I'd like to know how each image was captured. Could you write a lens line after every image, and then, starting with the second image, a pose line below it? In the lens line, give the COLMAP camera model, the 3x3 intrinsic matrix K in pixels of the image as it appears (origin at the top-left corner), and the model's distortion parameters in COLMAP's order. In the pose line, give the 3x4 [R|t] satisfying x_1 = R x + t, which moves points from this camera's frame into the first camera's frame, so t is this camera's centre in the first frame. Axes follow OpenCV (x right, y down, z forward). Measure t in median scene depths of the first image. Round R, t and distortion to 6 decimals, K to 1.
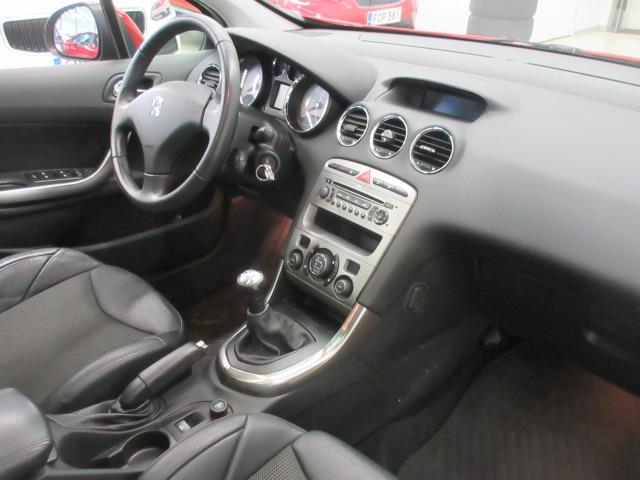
lens RADIAL K [[592.6, 0, 320.0], [0, 592.6, 240.0], [0, 0, 1]] dist [0.016234, 0.012384]
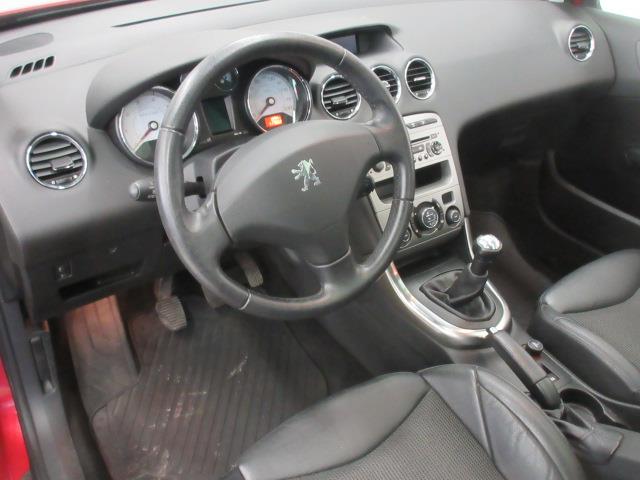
lens RADIAL K [[592.6, 0, 320.0], [0, 592.6, 240.0], [0, 0, 1]] dist [0.016234, 0.012384]
pose [[0.165512, -0.567981, 0.806228, -0.941919], [0.444138, 0.772838, 0.453280, -0.511175], [-0.880538, 0.283053, 0.380176, 0.806104]]
